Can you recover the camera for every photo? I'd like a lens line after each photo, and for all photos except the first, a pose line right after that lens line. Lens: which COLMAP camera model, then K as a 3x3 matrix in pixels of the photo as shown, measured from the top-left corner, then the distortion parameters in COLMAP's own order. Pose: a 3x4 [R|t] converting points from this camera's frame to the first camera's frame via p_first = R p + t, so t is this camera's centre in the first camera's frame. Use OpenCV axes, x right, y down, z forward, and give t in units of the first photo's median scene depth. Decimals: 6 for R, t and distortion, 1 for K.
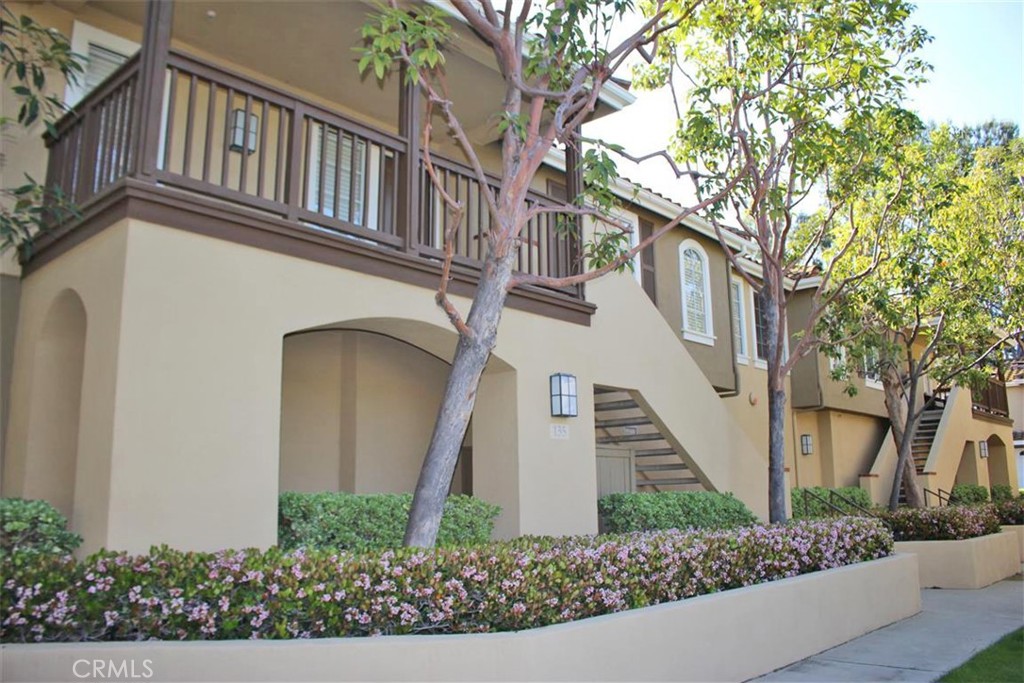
lens RADIAL K [[815.6, 0, 512.0], [0, 815.6, 341.5], [0, 0, 1]] dist [-0.005016, -0.000569]
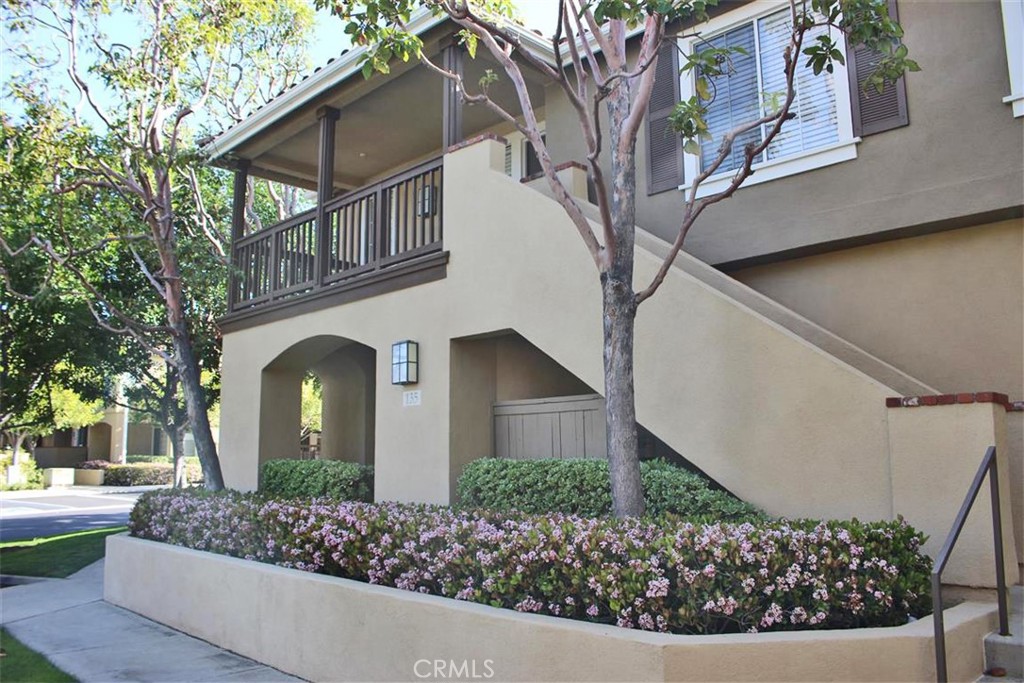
lens RADIAL K [[815.6, 0, 512.0], [0, 815.6, 341.5], [0, 0, 1]] dist [-0.005016, -0.000569]
pose [[-0.058532, -0.125881, -0.990317, 1.043373], [0.187950, 0.972888, -0.134774, 0.198915], [0.980433, -0.194019, -0.033286, 1.161692]]
